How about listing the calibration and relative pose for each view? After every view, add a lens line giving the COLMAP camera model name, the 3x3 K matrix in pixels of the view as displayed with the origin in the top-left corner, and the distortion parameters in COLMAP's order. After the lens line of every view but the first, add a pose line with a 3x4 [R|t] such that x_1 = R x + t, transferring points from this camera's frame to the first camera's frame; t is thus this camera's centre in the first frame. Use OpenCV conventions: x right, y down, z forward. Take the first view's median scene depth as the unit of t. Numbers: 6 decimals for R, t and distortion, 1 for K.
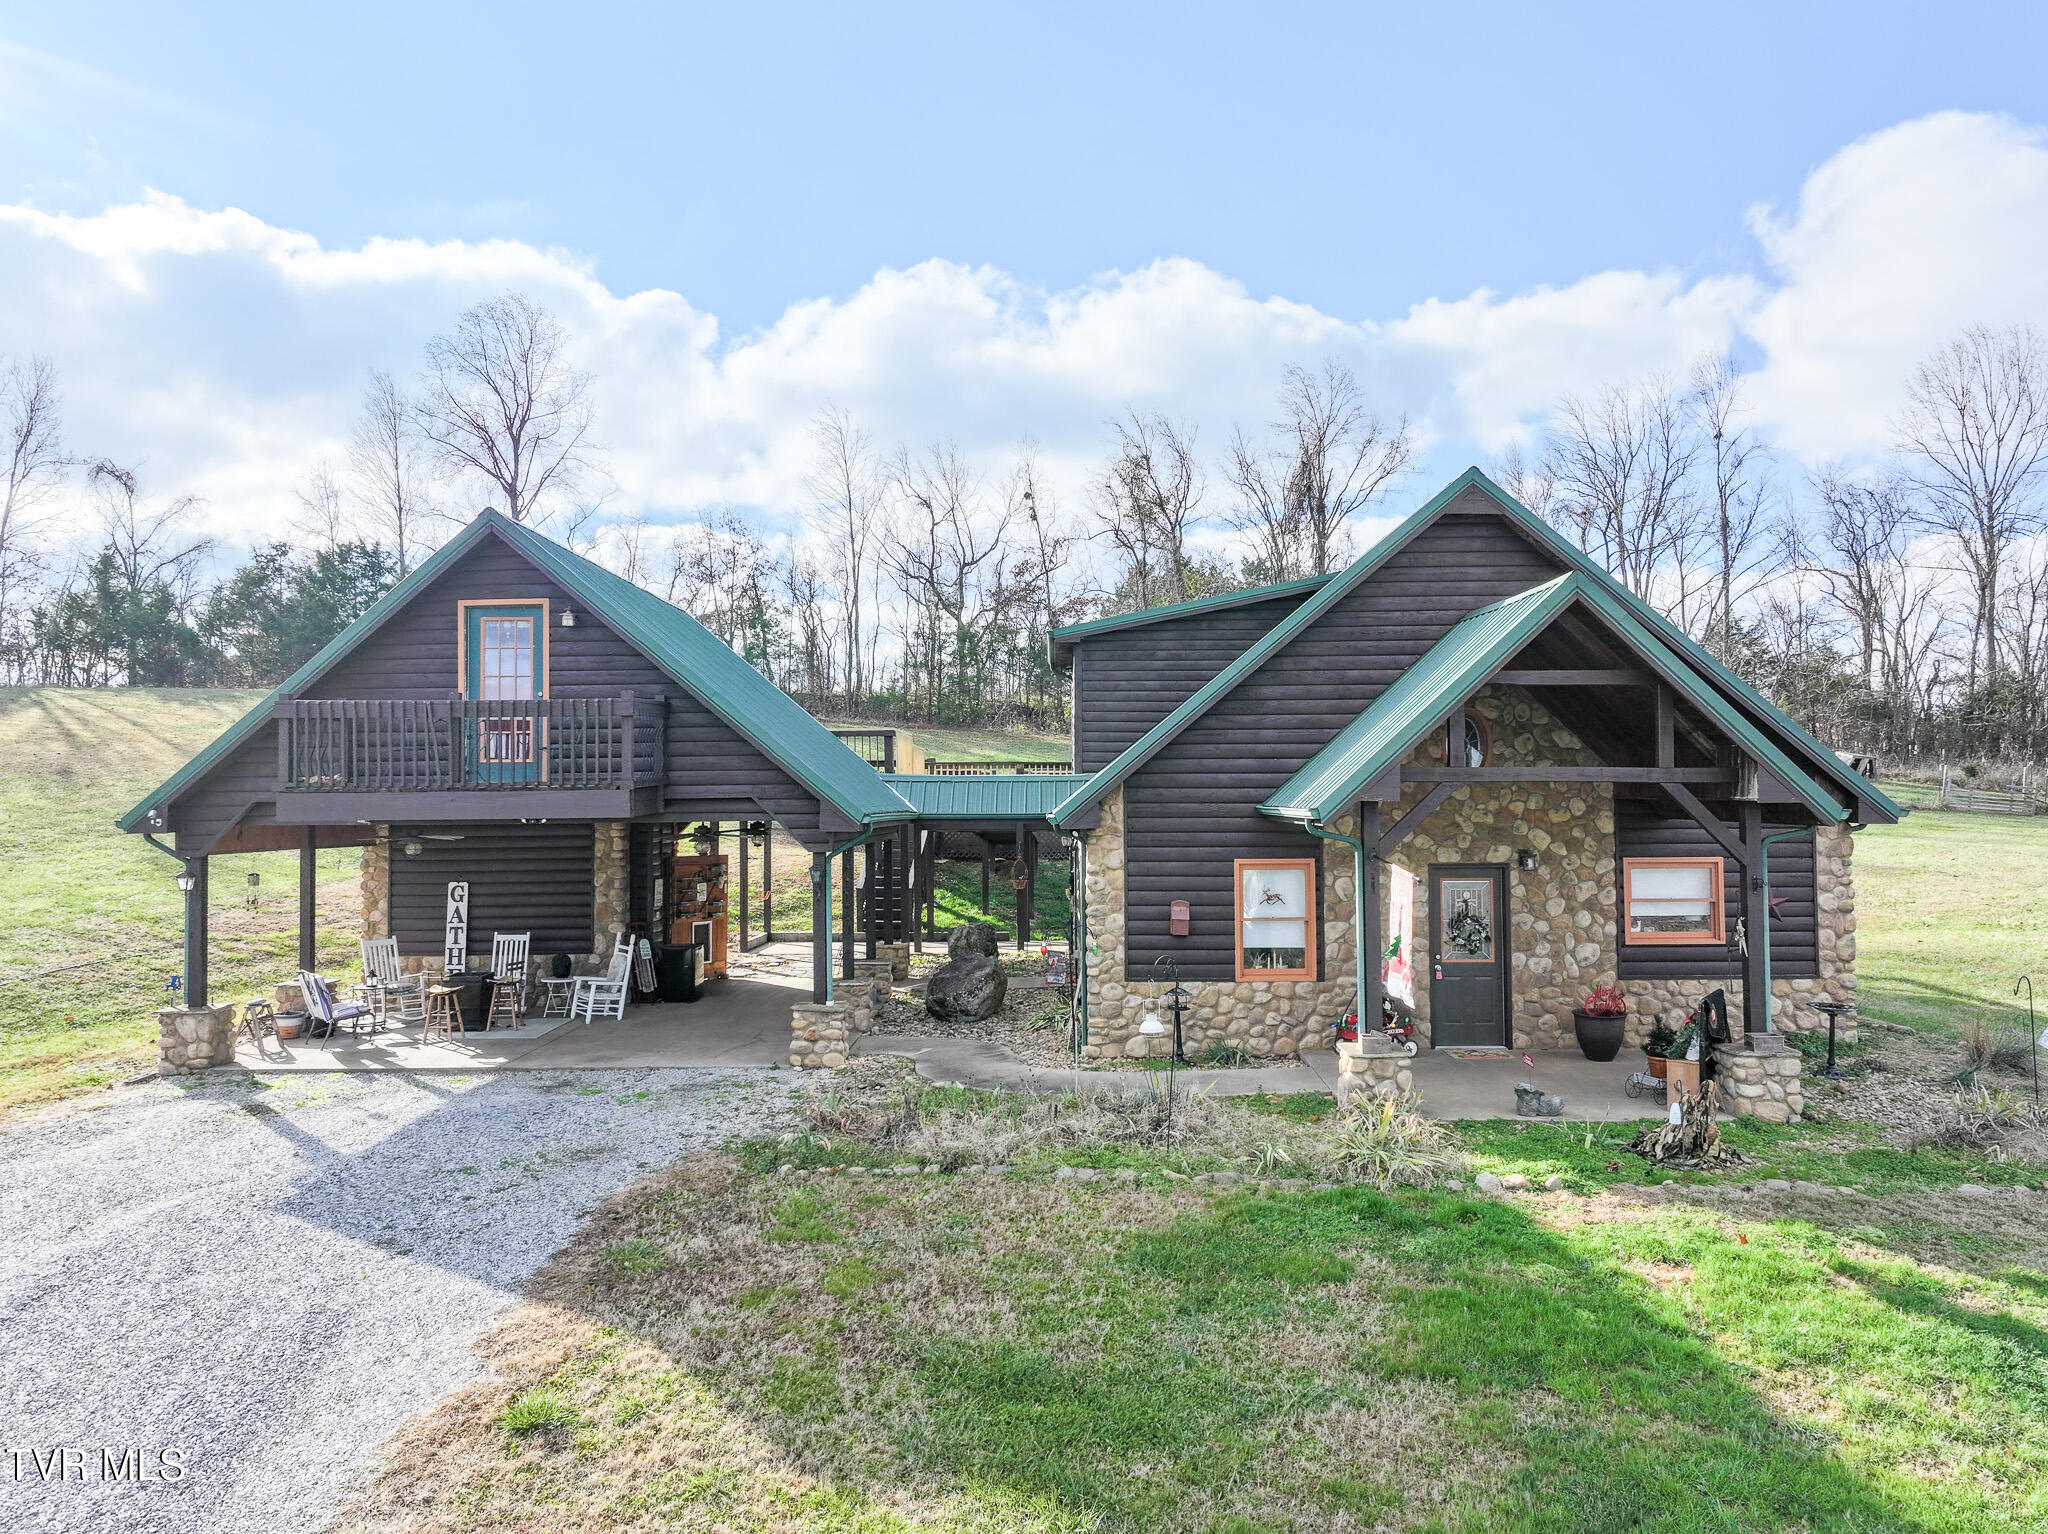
lens RADIAL K [[1433.3, 0, 1031.4], [0, 1433.3, 767.6], [0, 0, 1]] dist [0.002290, 0.007982]
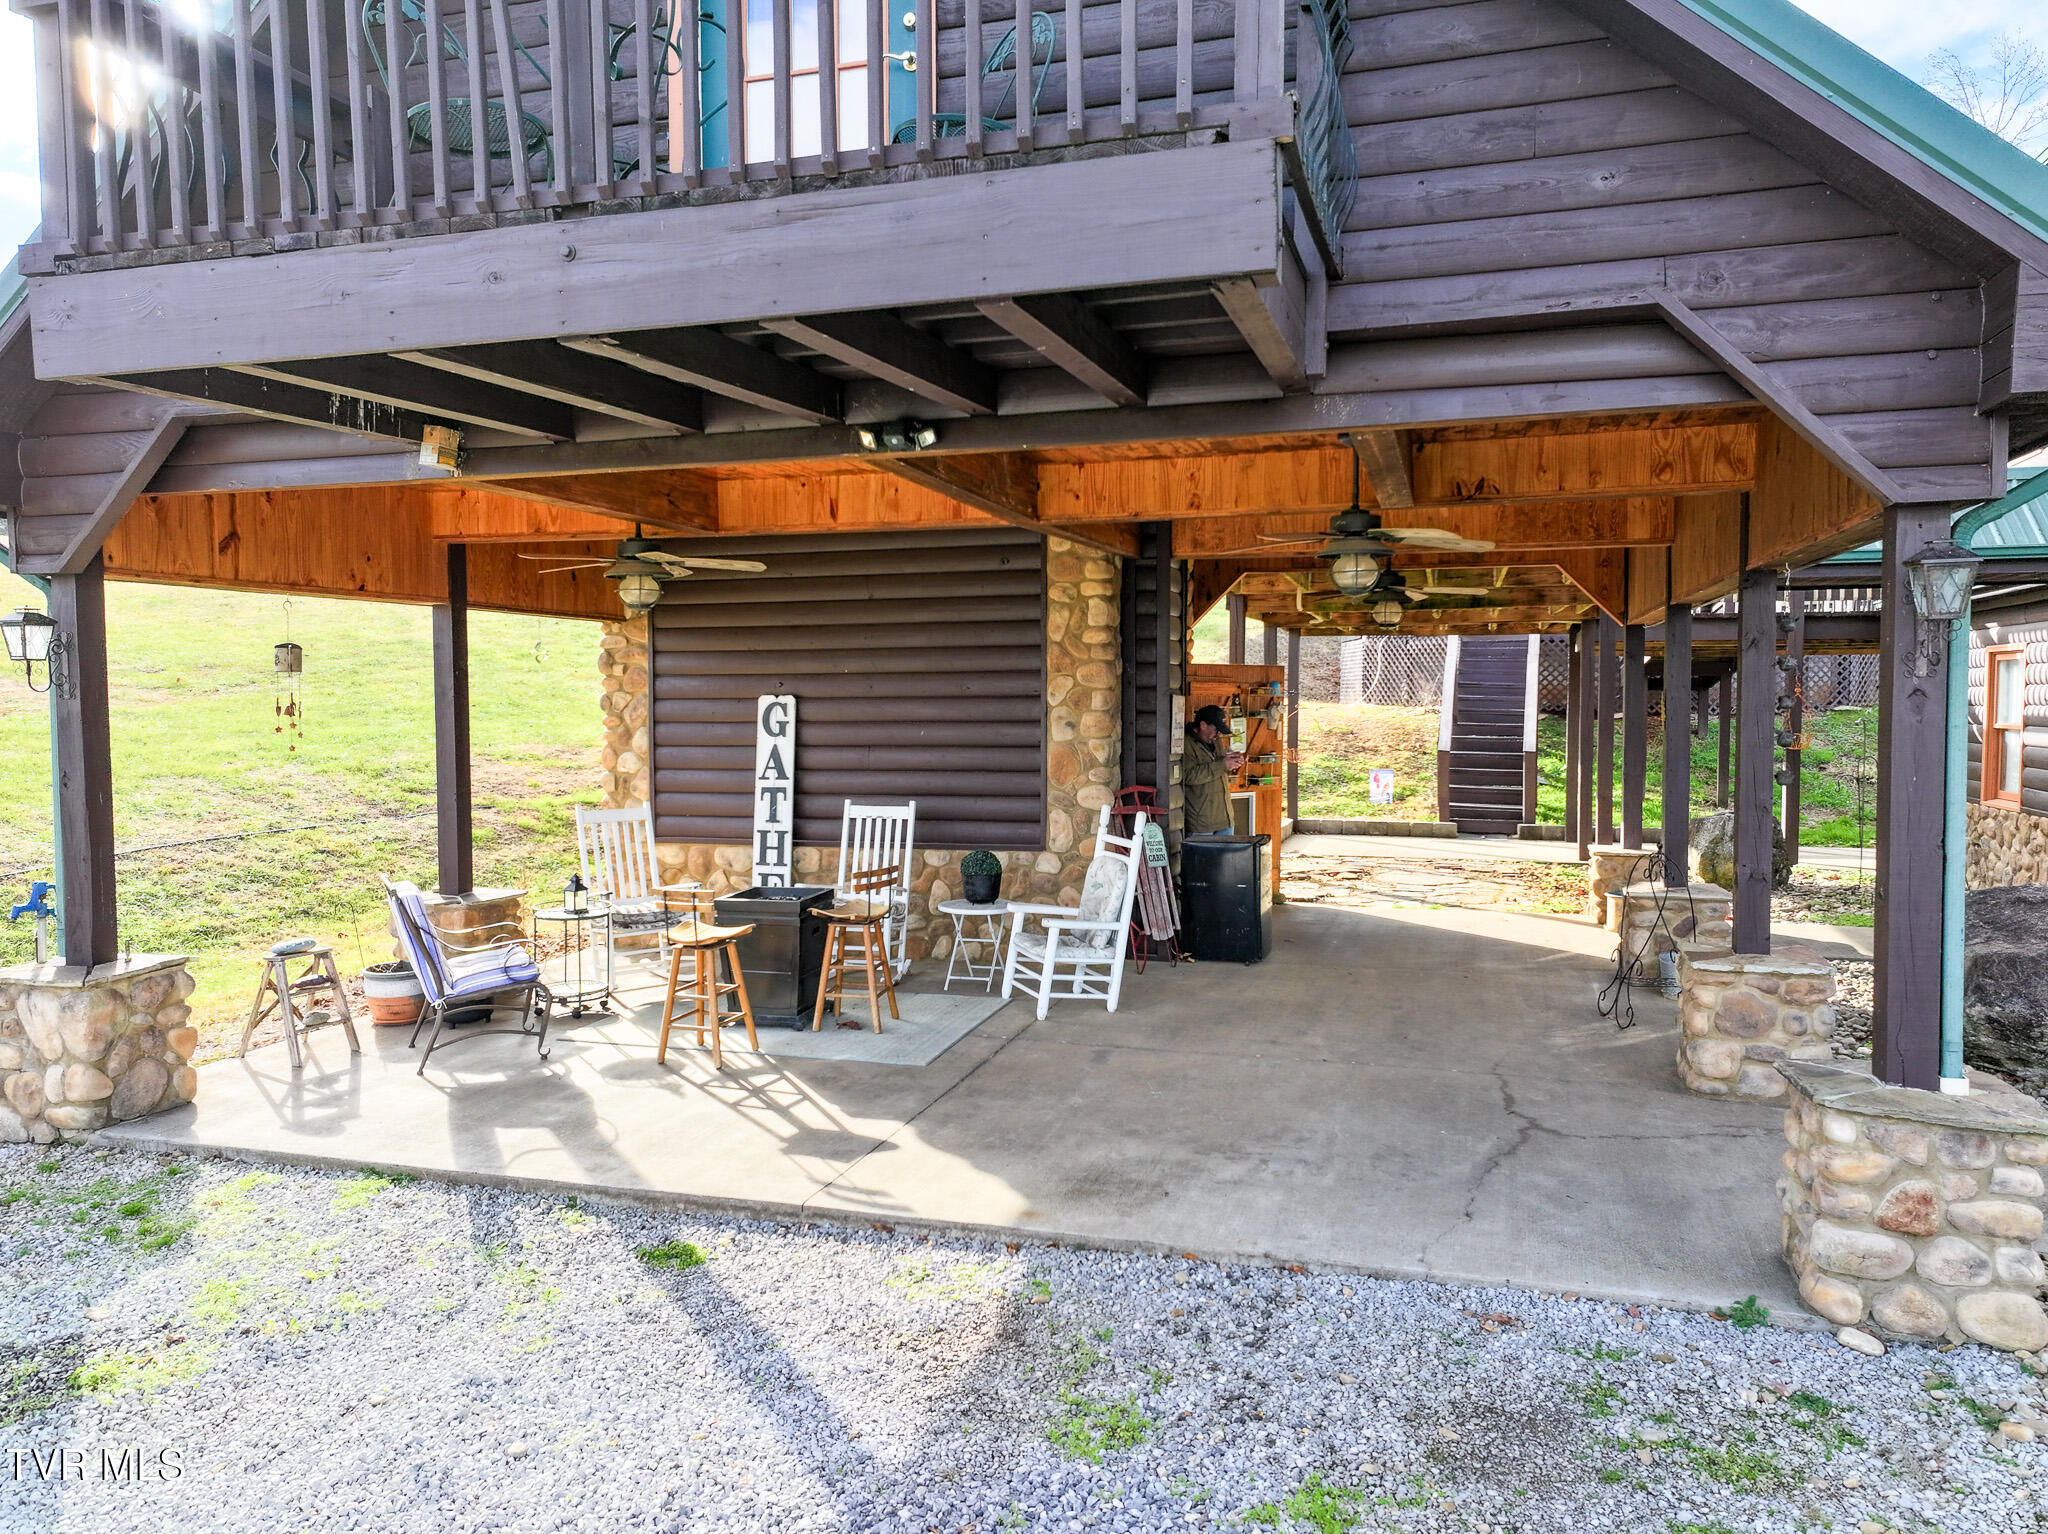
lens RADIAL K [[1428.1, 0, 1034.5], [0, 1428.1, 771.4], [0, 0, 1]] dist [0.007477, 0.002368]
pose [[0.962165, 0.018113, -0.271865, -0.233333], [0.003361, 0.996923, 0.078314, 0.085990], [0.272447, -0.076265, 0.959144, 0.708130]]
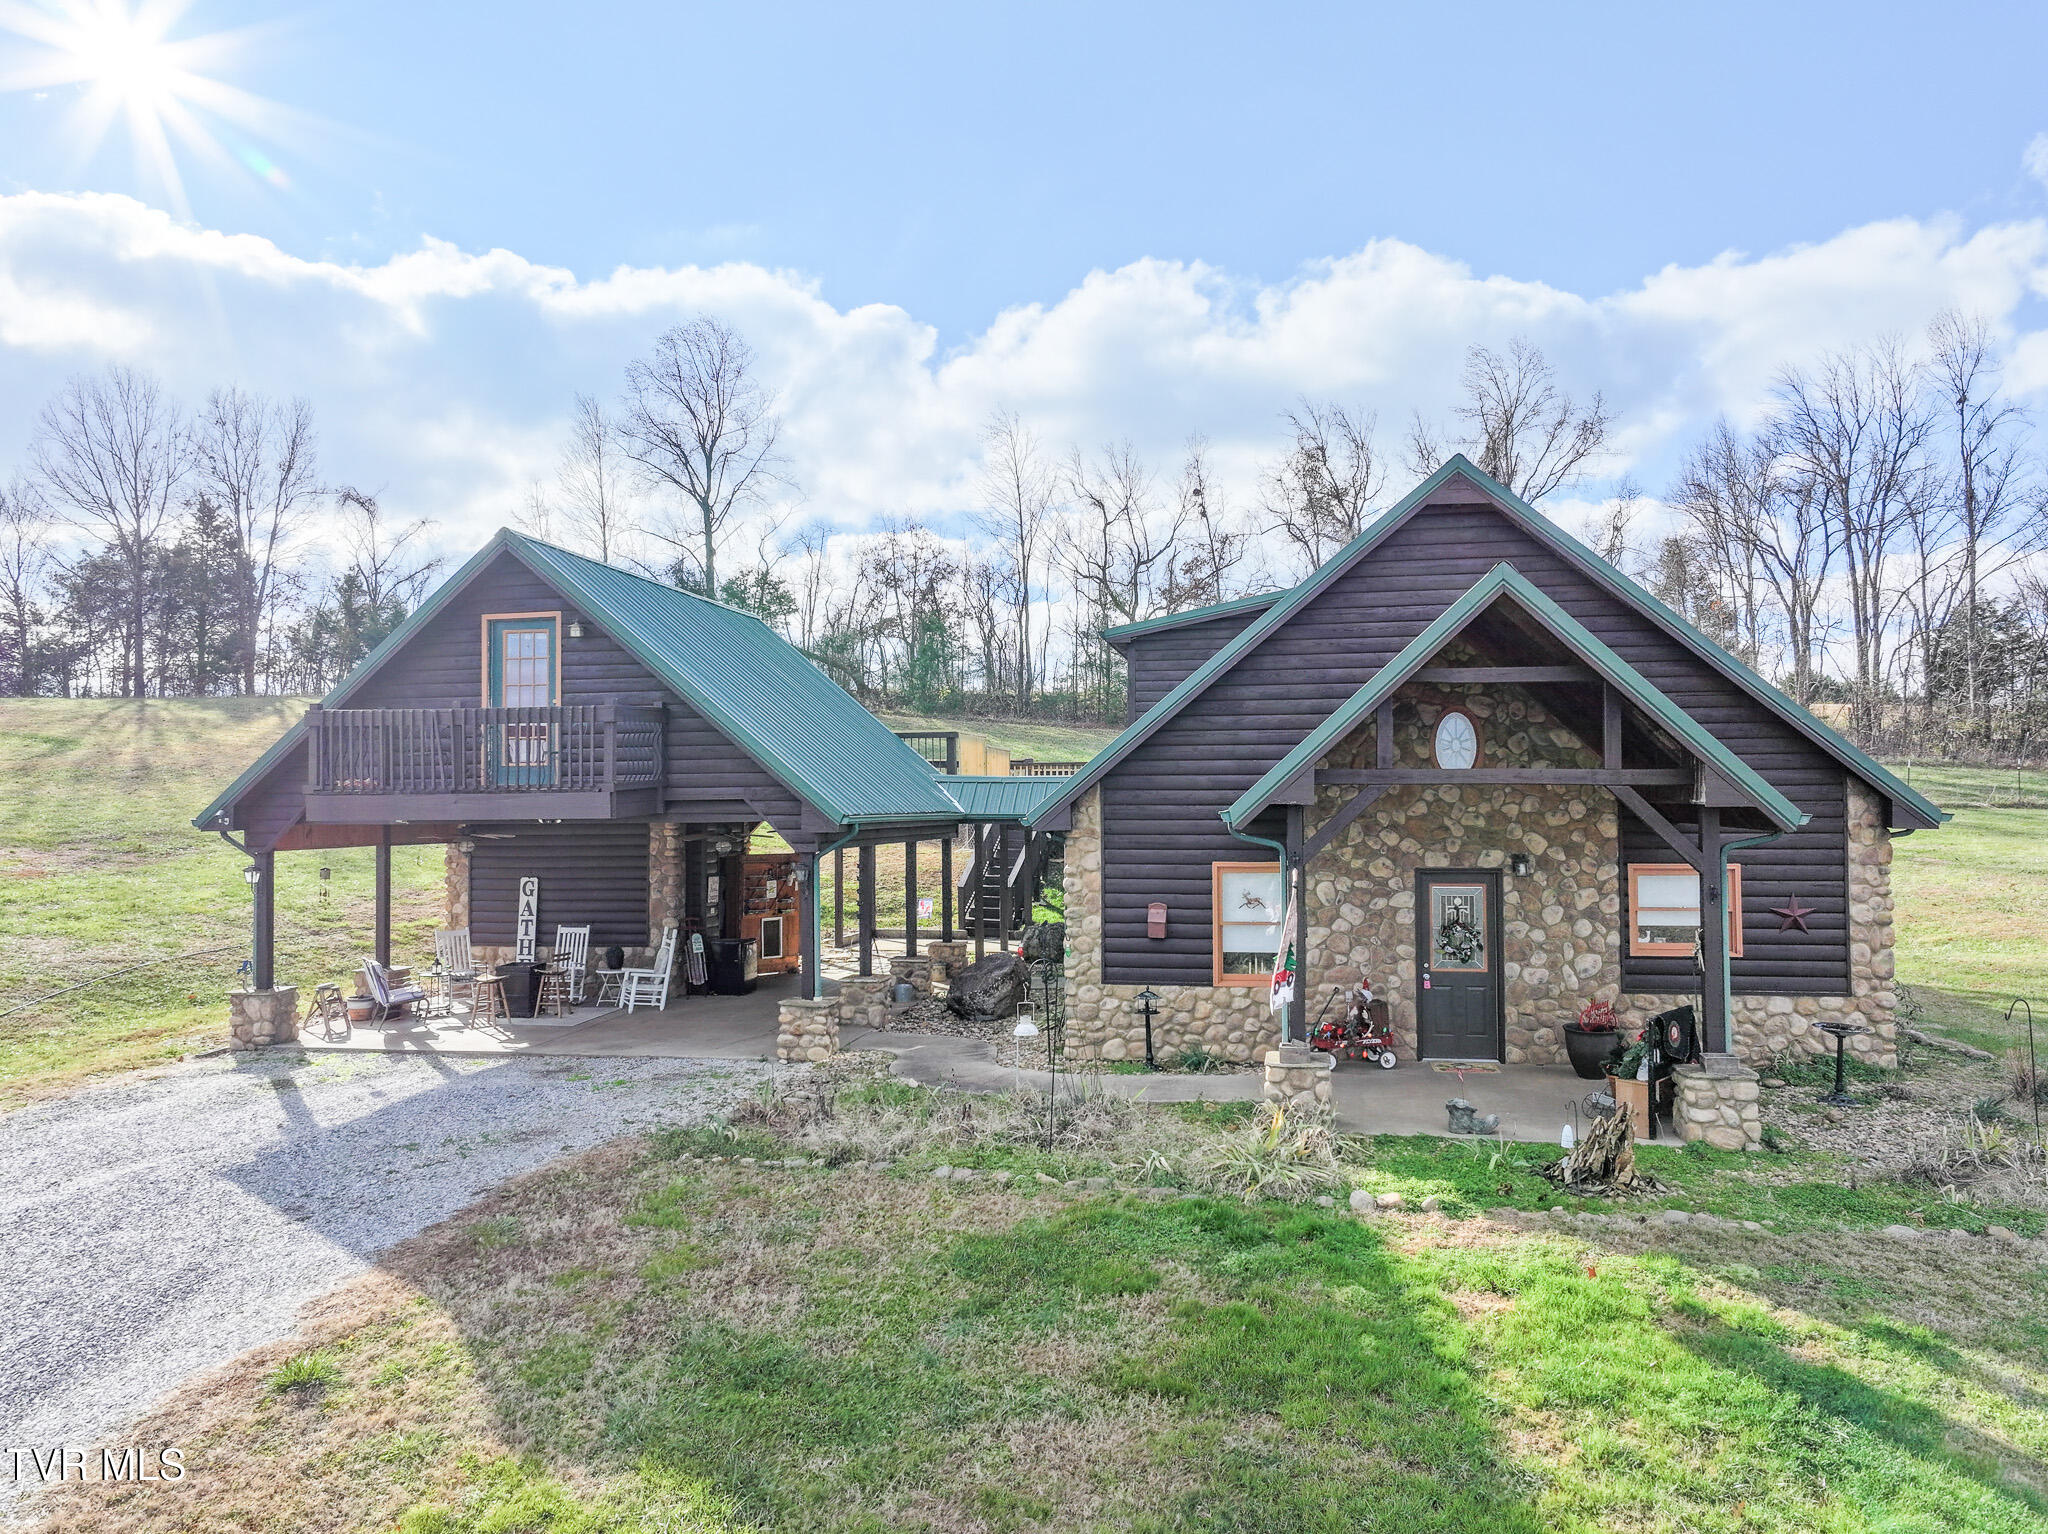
lens RADIAL K [[1433.3, 0, 1031.4], [0, 1433.3, 767.6], [0, 0, 1]] dist [0.002290, 0.007982]
pose [[0.987303, -0.002880, -0.158823, 0.175498], [0.003118, 0.999994, 0.001249, -0.002619], [0.158818, -0.001728, 0.987306, 0.008365]]
